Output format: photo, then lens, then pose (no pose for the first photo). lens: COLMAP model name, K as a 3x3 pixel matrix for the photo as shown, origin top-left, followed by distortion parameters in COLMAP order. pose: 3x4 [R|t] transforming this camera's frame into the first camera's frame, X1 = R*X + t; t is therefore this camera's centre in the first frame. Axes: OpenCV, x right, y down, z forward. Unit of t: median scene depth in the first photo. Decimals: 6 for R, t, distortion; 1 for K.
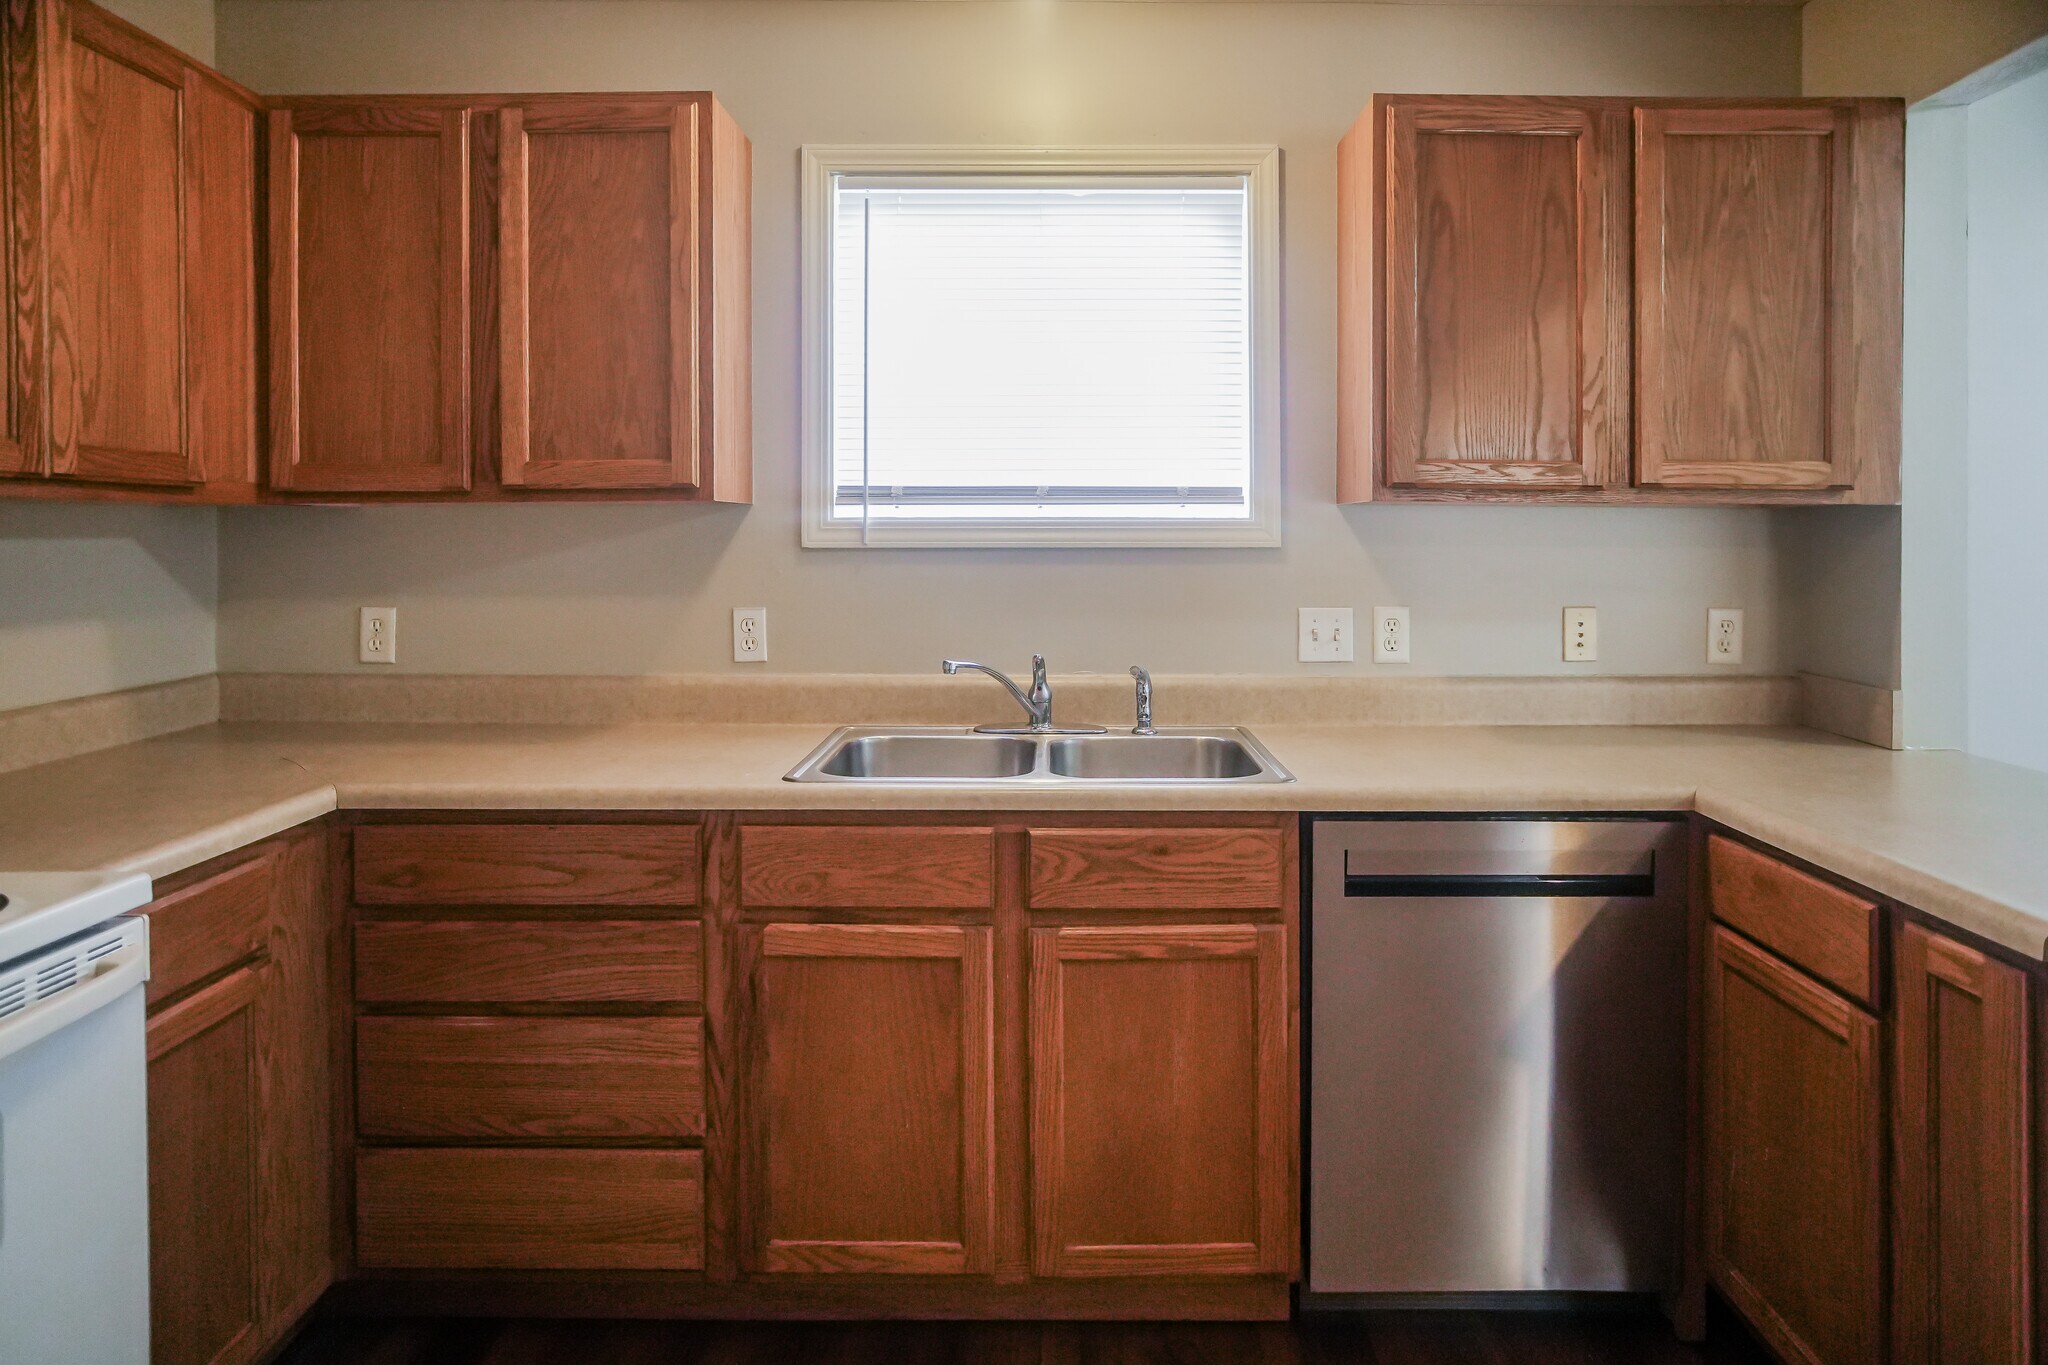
lens RADIAL K [[1195.3, 0, 1058.4], [0, 1195.3, 533.2], [0, 0, 1]] dist [-0.009541, 0.011512]
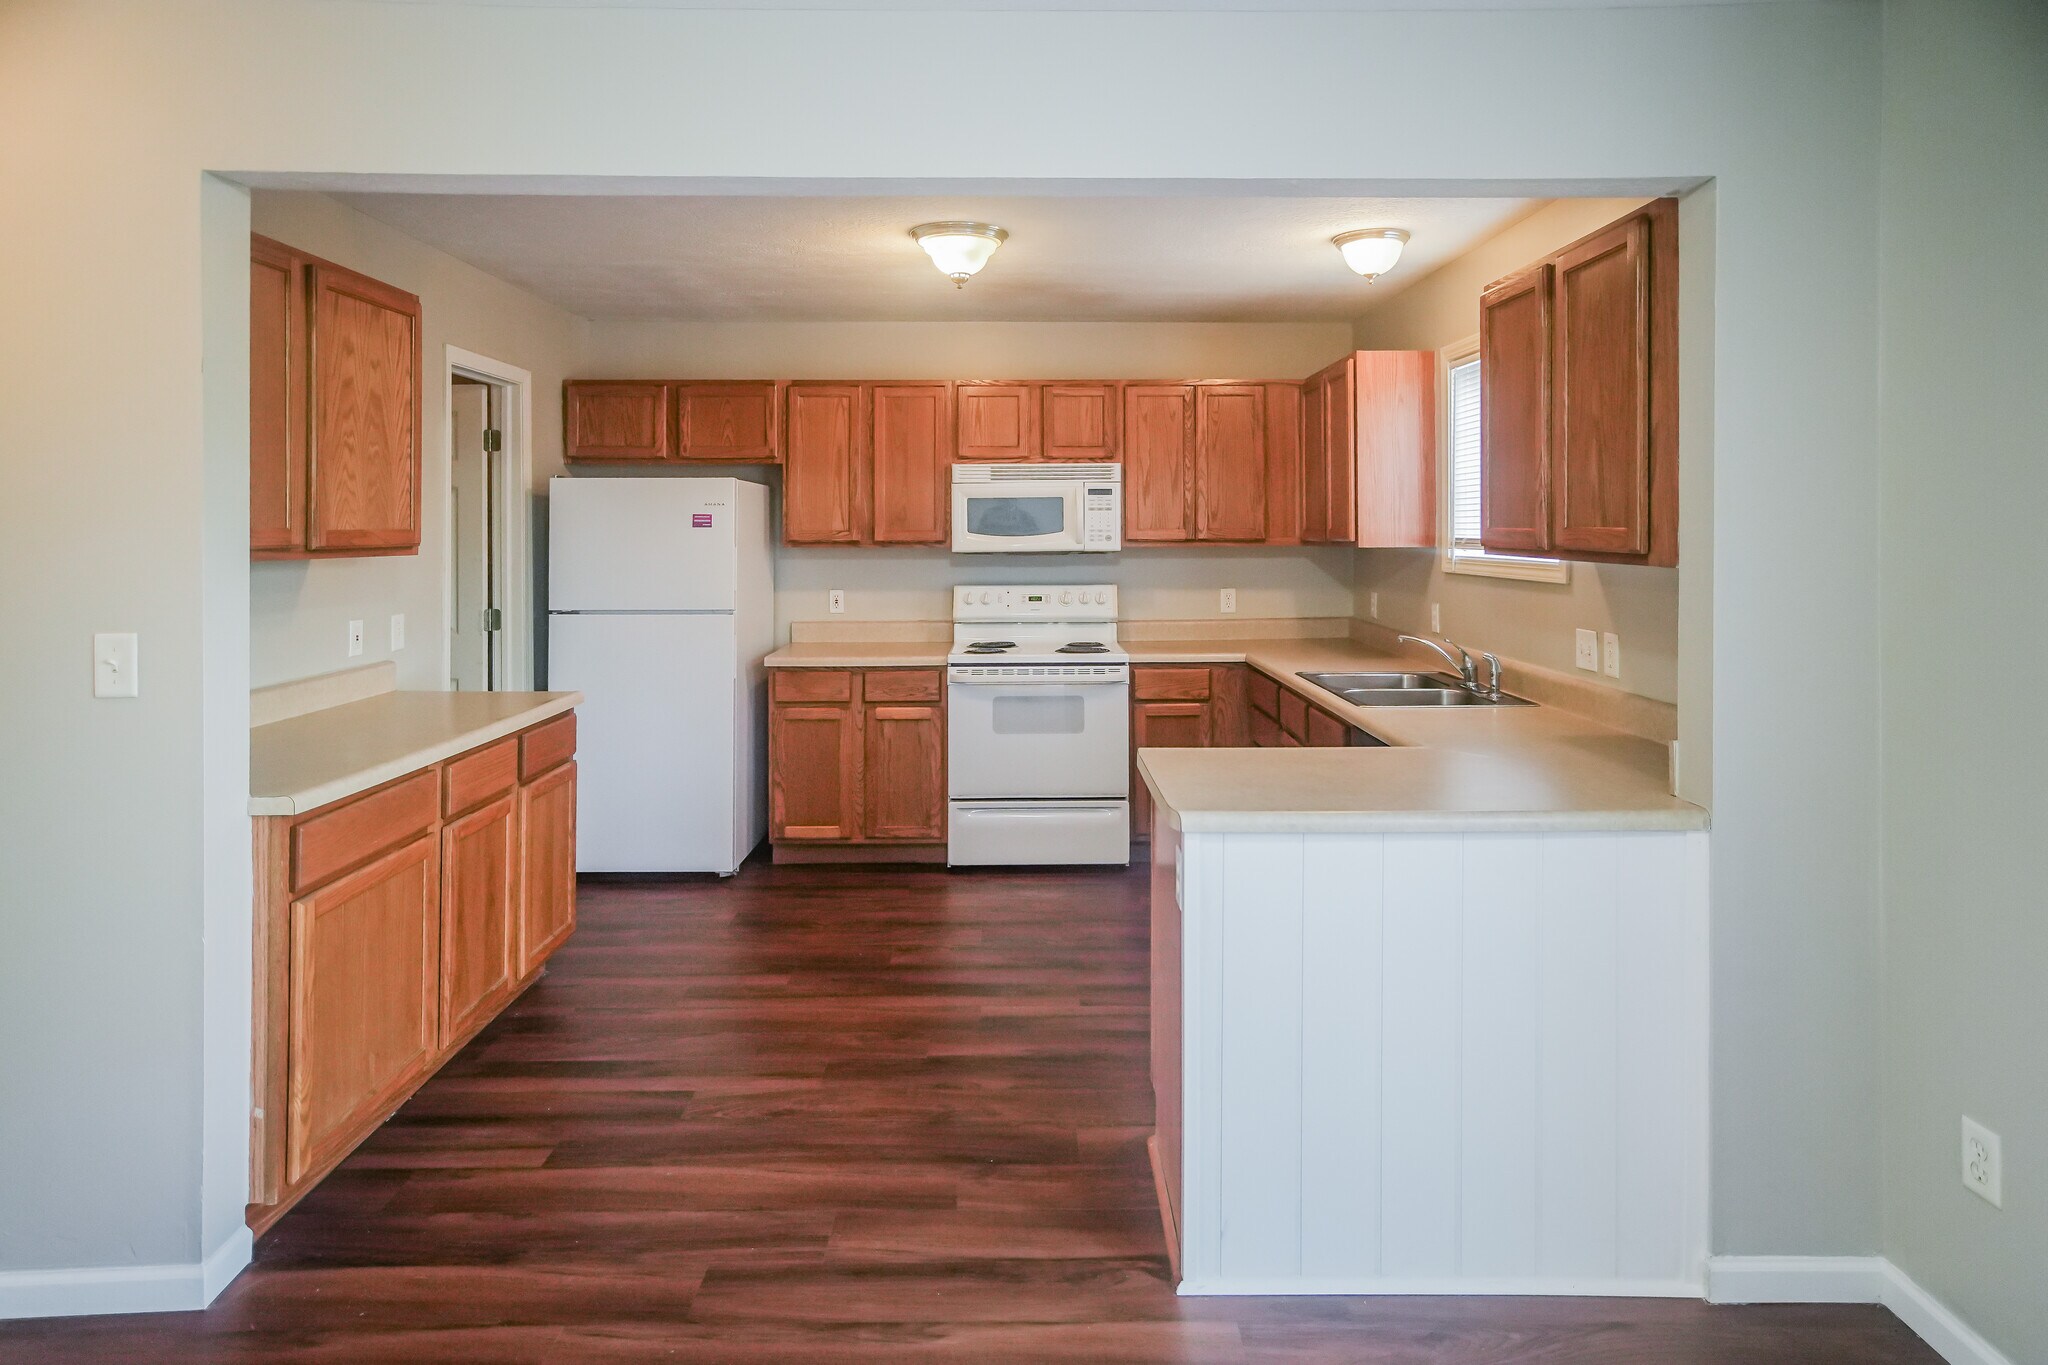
lens RADIAL K [[1195.3, 0, 1029.7], [0, 1195.3, 535.5], [0, 0, 1]] dist [-0.009541, 0.011512]
pose [[0.011115, 0.005138, -0.999925, 1.789707], [0.001314, 0.999986, 0.005153, -0.059294], [0.999937, -0.001371, 0.011109, 0.410486]]
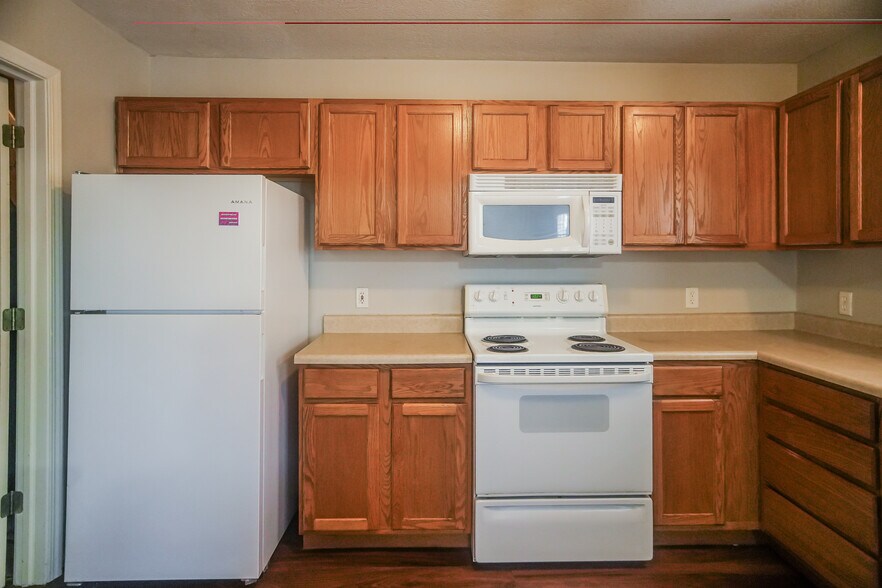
lens RADIAL K [[514.8, 0, 434.4], [0, 514.8, 256.4], [0, 0, 1]] dist [-0.009541, 0.011512]
pose [[0.009502, -0.000614, -0.999955, 0.511382], [-0.001720, 0.999998, -0.000630, -0.008335], [0.999953, 0.001726, 0.009501, 0.192807]]
